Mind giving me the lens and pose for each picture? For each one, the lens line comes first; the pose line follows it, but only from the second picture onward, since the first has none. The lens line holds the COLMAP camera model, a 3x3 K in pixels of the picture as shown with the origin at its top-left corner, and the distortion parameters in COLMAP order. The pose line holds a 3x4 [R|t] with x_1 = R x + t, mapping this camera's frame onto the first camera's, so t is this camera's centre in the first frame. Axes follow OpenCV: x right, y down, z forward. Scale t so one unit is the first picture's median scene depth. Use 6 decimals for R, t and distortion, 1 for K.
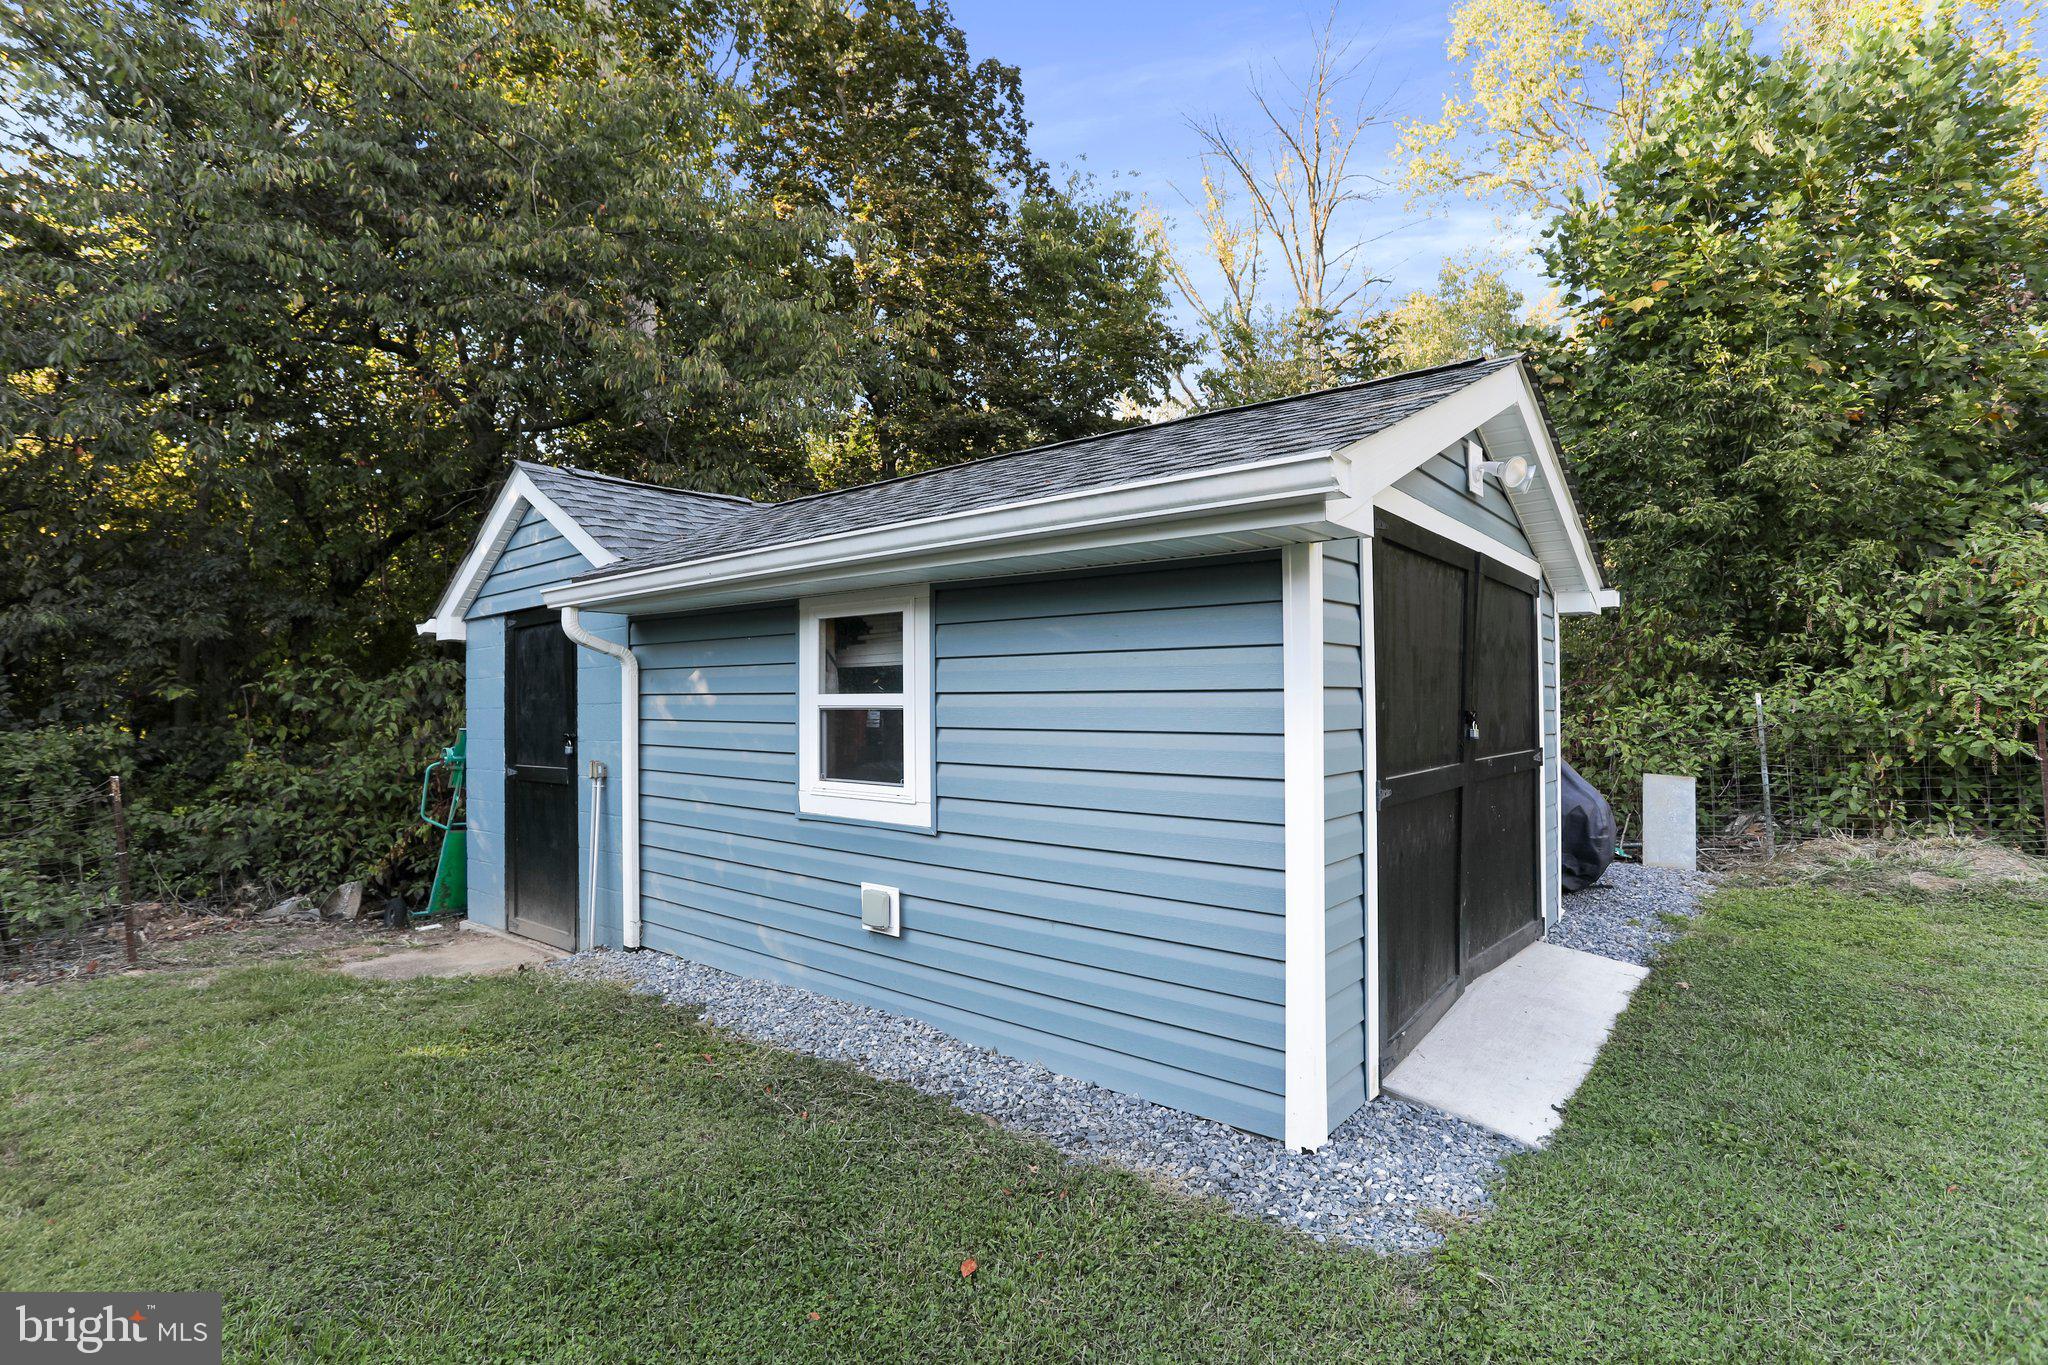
lens RADIAL K [[1002.8, 0, 1016.6], [0, 1002.8, 692.3], [0, 0, 1]] dist [-0.009621, 0.005419]
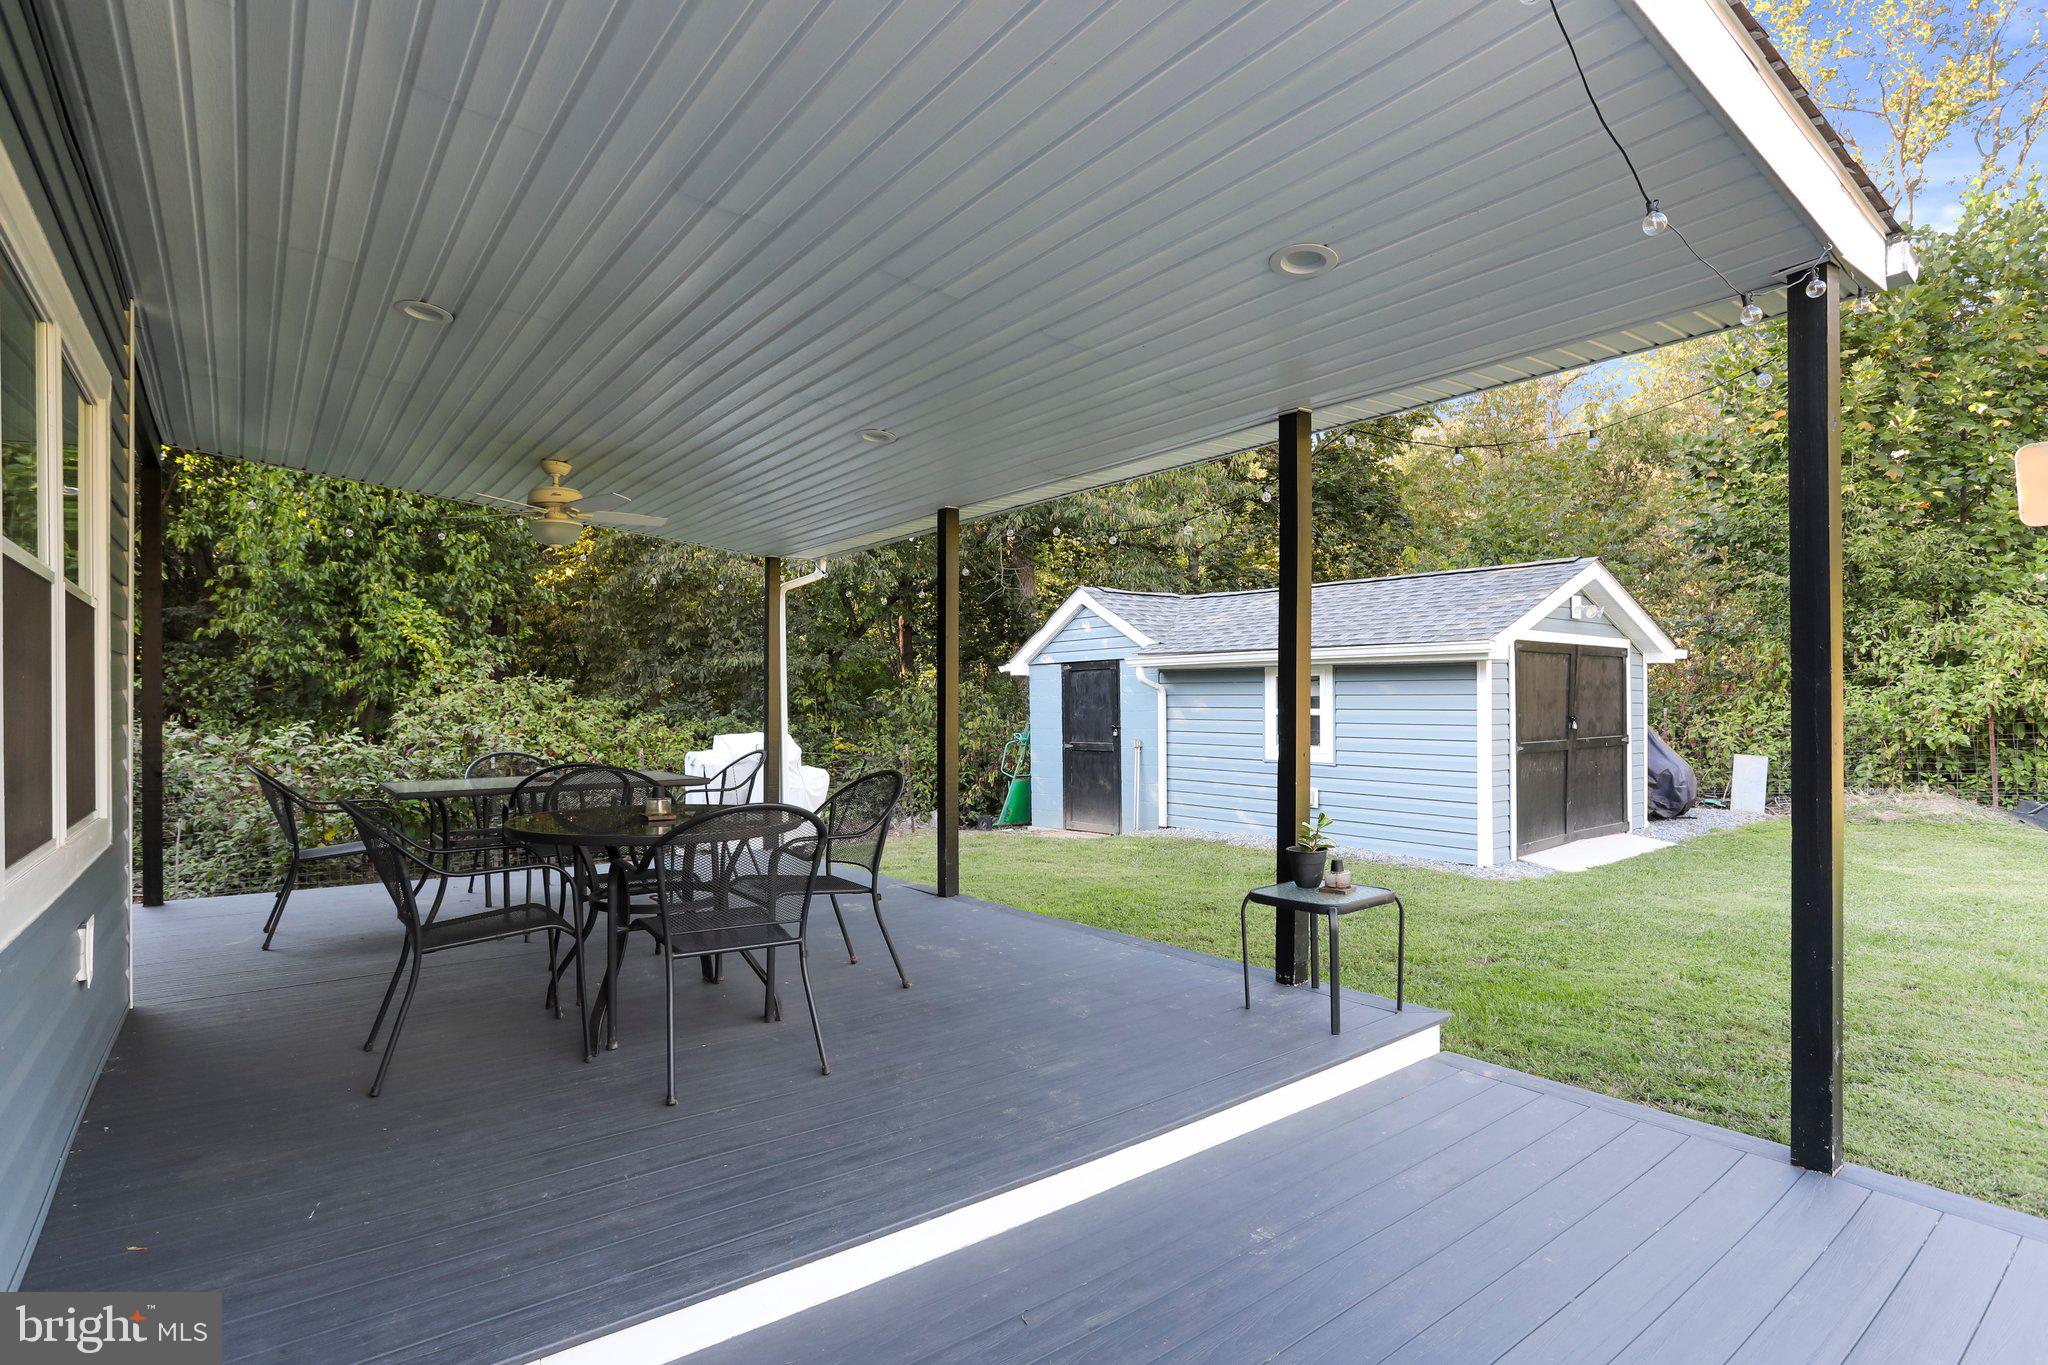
lens RADIAL K [[1028.7, 0, 1070.5], [0, 1028.7, 701.9], [0, 0, 1]] dist [-0.010311, 0.000175]
pose [[0.986908, 0.000494, -0.161284, -0.205605], [0.001538, 0.999921, 0.012478, -0.032046], [0.161278, -0.012562, 0.986829, -1.043078]]
